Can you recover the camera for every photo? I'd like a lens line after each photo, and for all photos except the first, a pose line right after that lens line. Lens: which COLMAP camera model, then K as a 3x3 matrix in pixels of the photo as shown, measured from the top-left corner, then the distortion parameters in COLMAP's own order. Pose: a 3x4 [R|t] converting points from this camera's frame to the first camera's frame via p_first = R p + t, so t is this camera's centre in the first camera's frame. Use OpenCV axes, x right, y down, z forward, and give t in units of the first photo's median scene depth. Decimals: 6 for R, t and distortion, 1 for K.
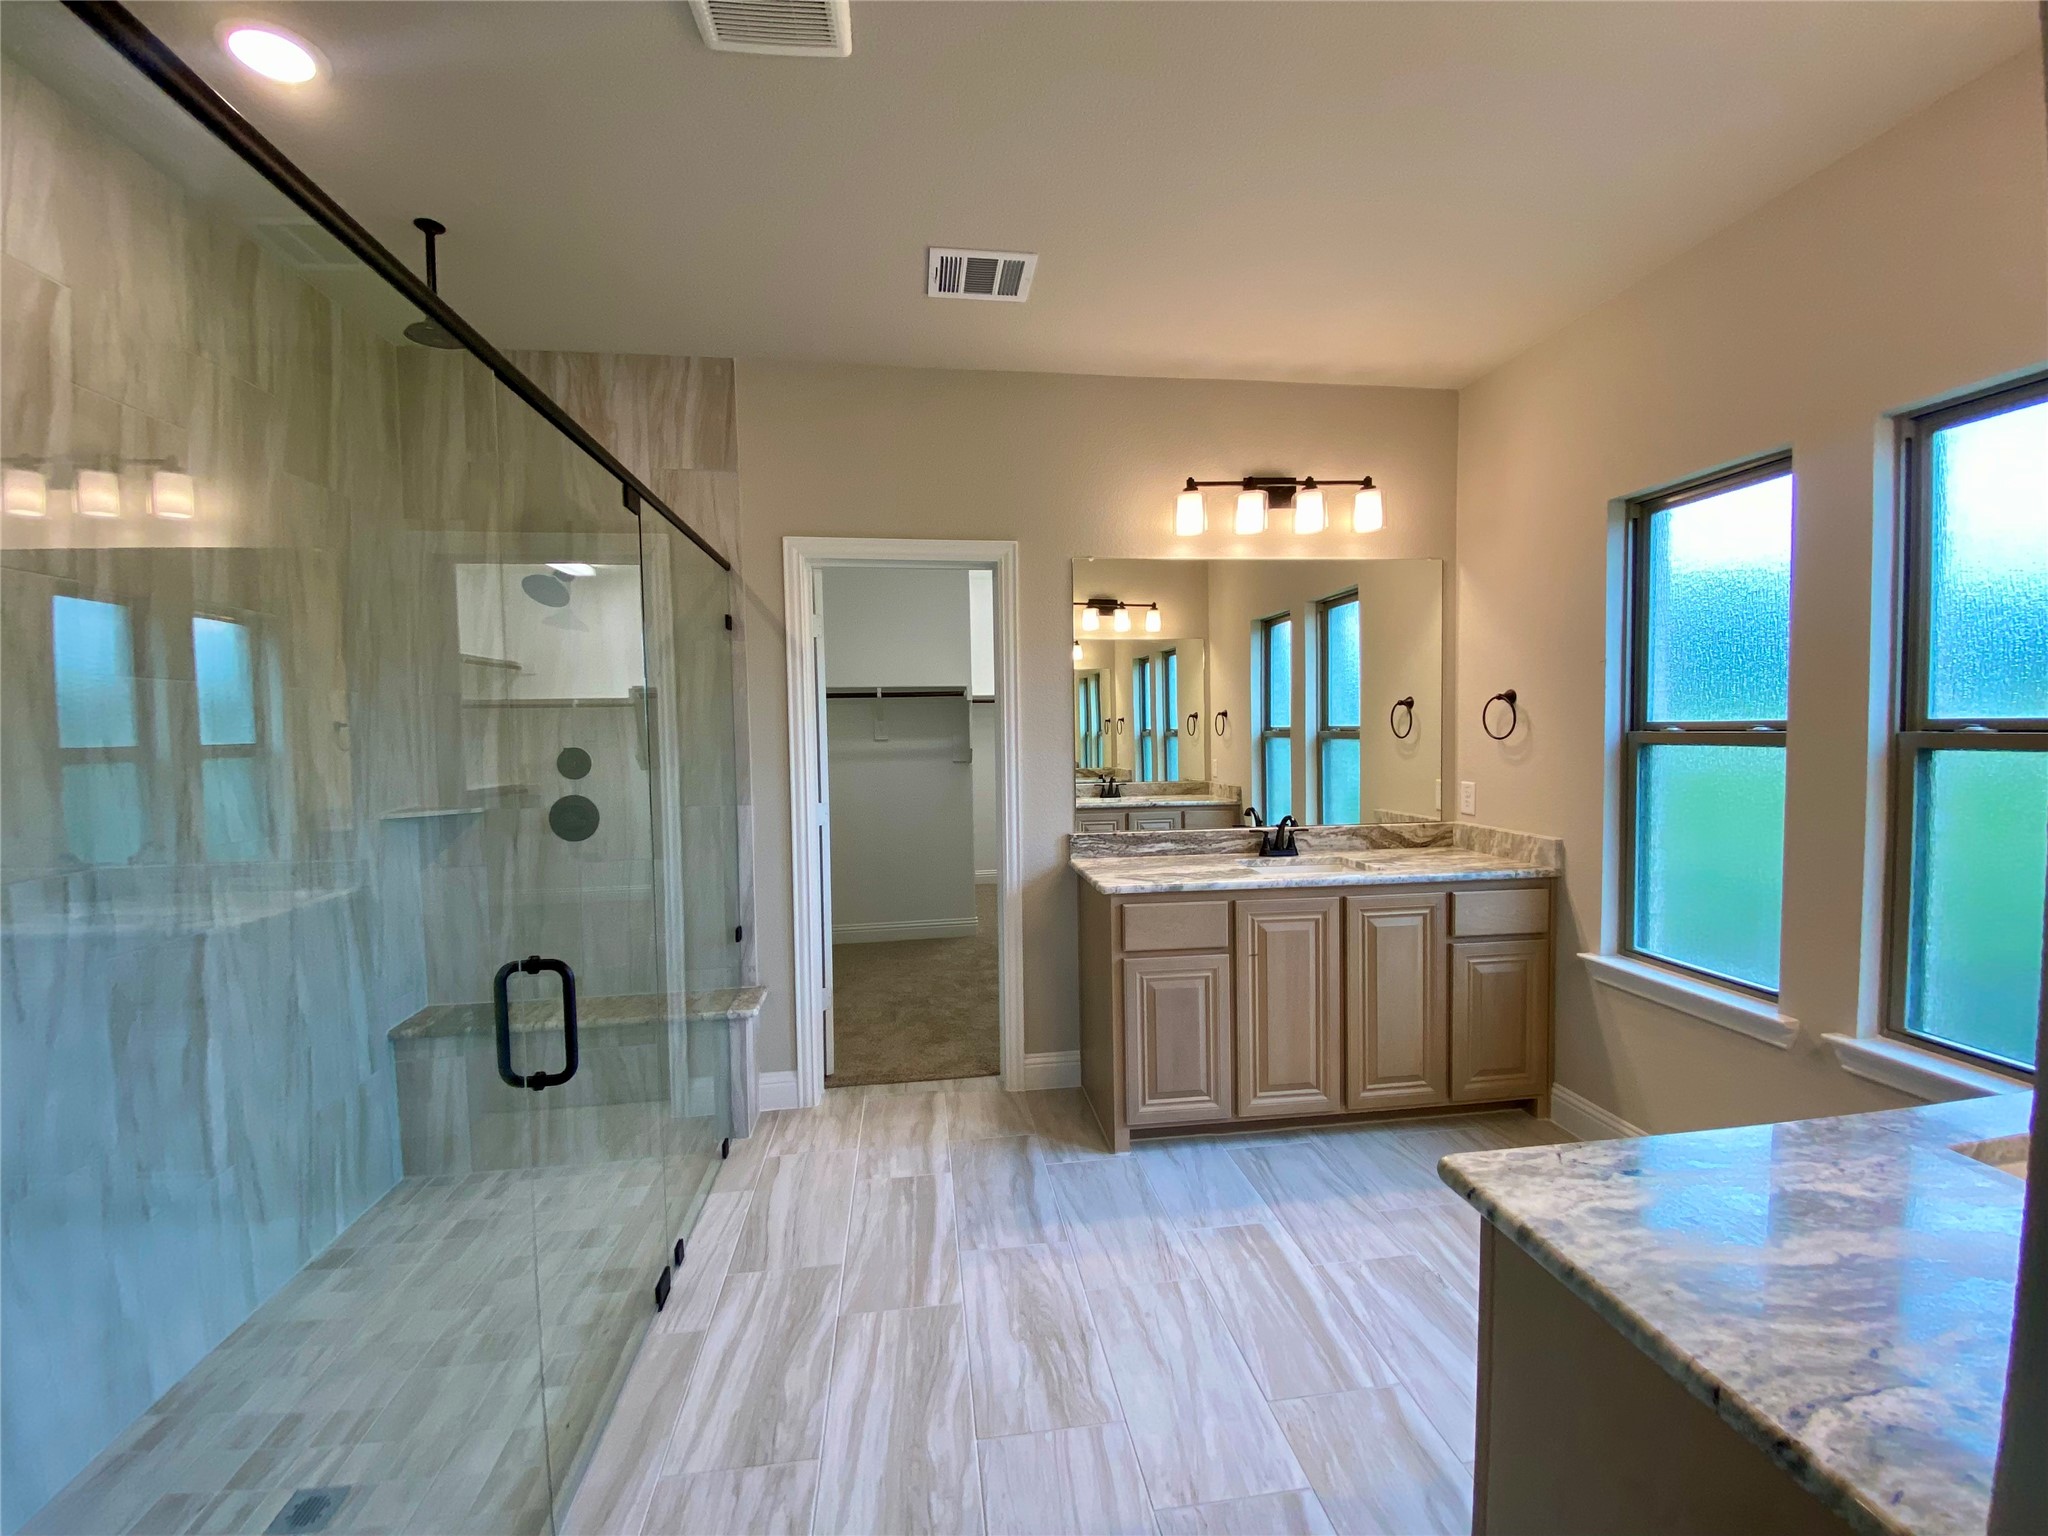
lens RADIAL K [[821.1, 0, 1024.0], [0, 821.1, 768.0], [0, 0, 1]] dist [0.034881, -0.030800]
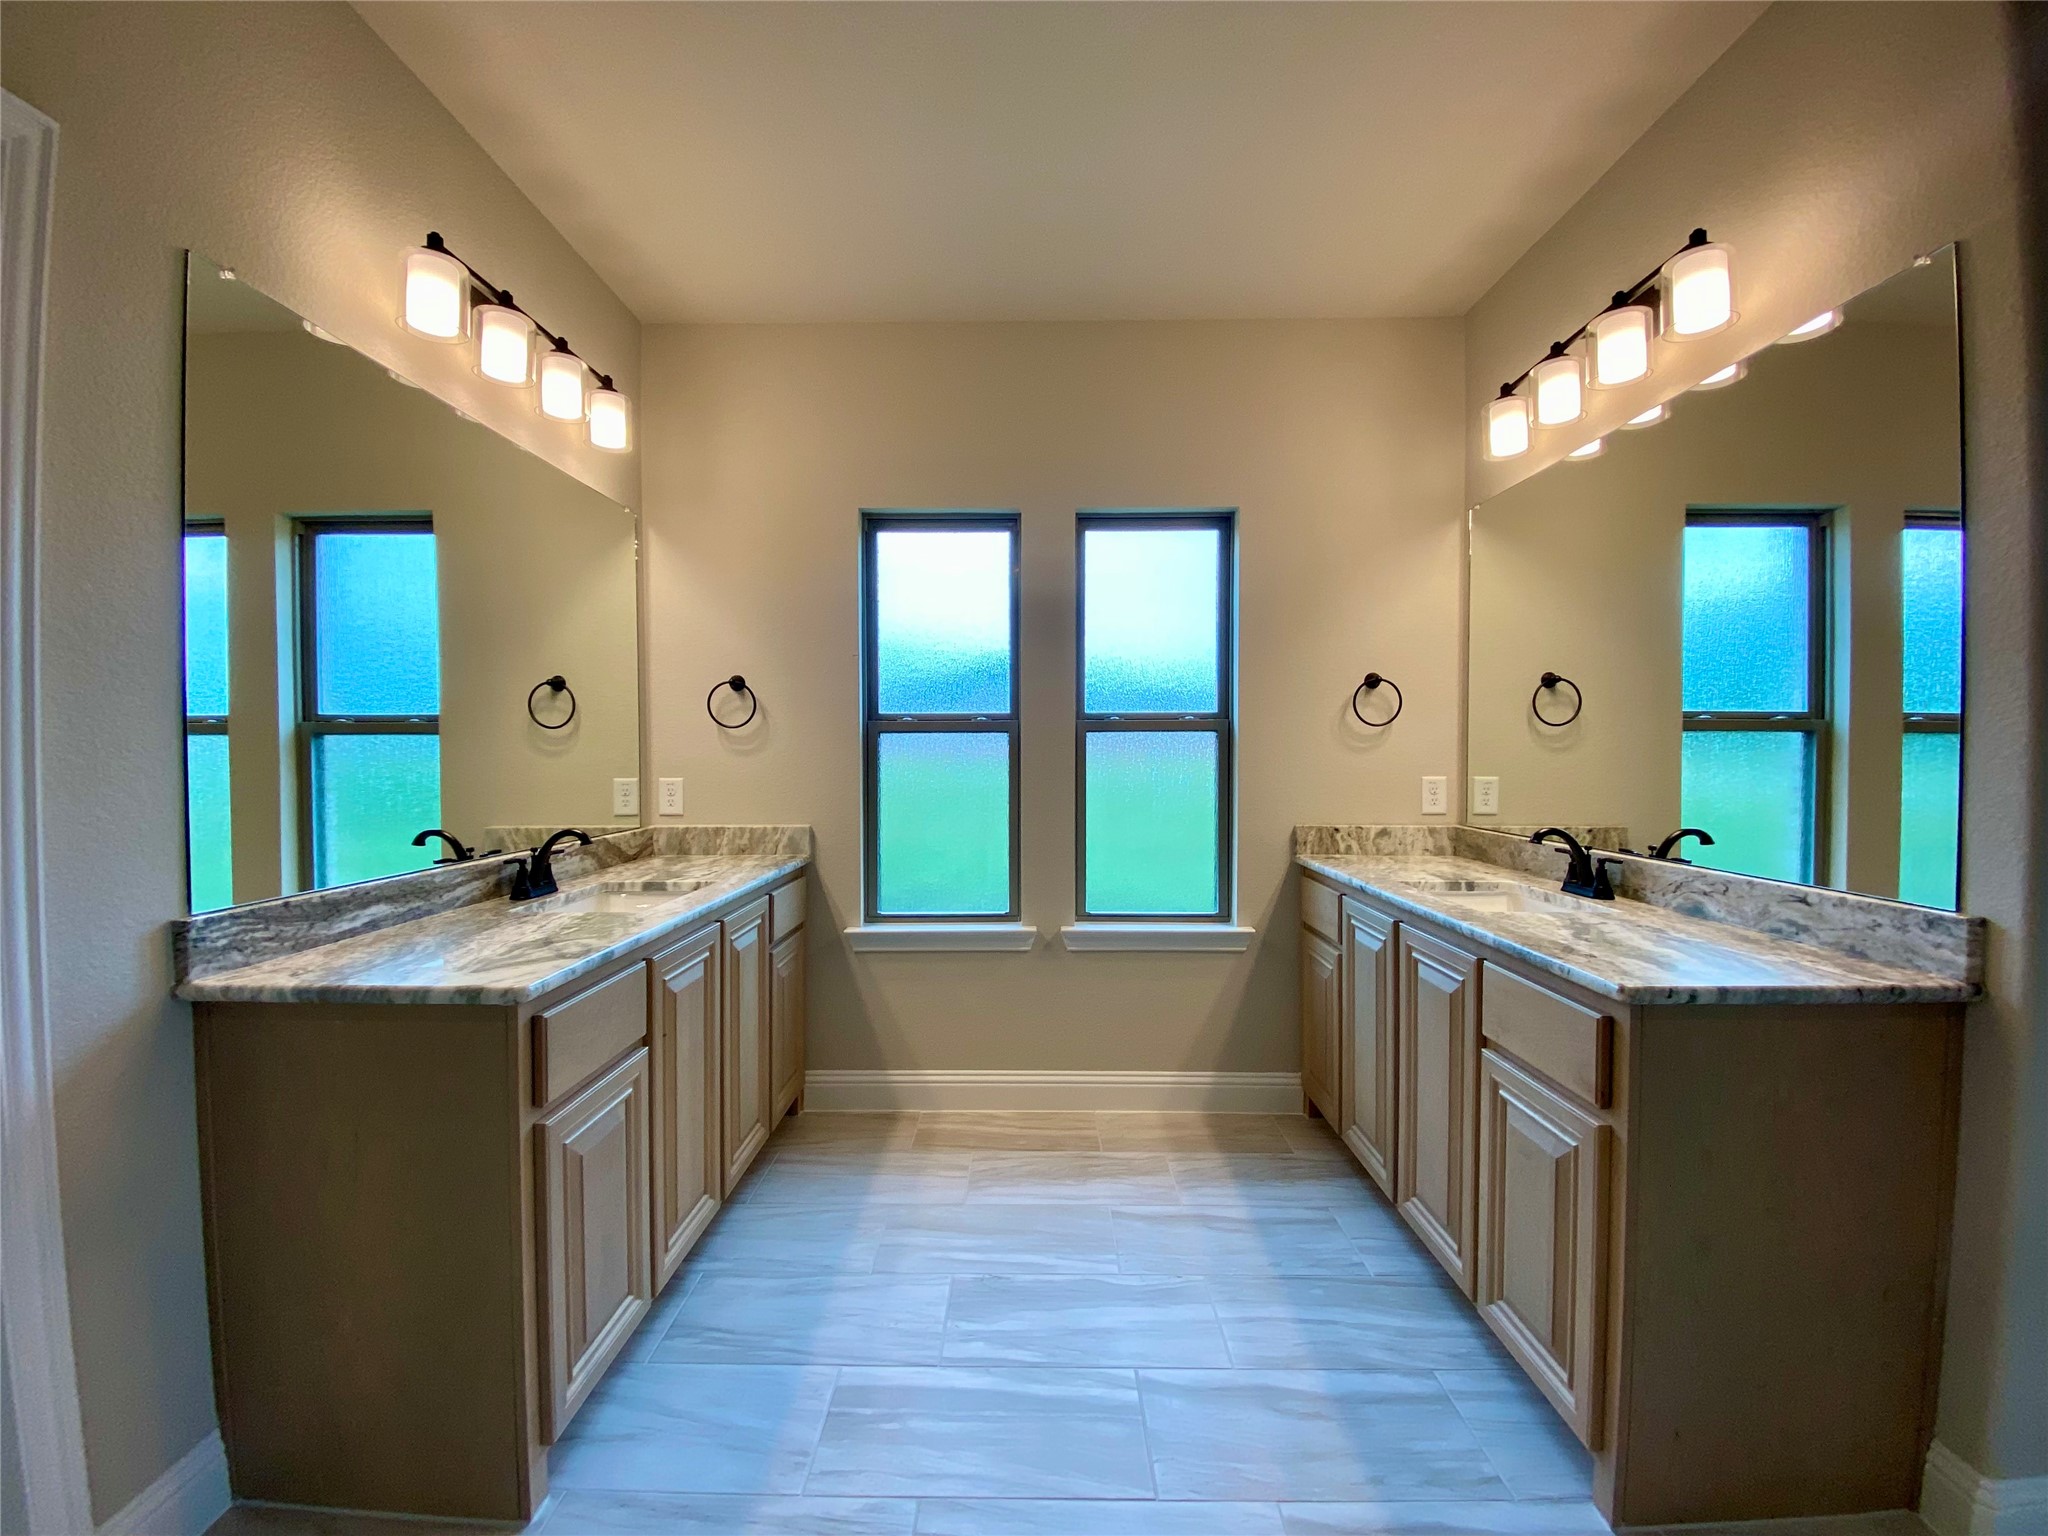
lens RADIAL K [[821.1, 0, 1024.0], [0, 821.1, 768.0], [0, 0, 1]] dist [0.034881, -0.030800]
pose [[0.149055, -0.006047, 0.988810, -0.312105], [0.047519, 0.998870, -0.001054, 0.028680], [-0.987686, 0.047145, 0.149174, 0.585964]]
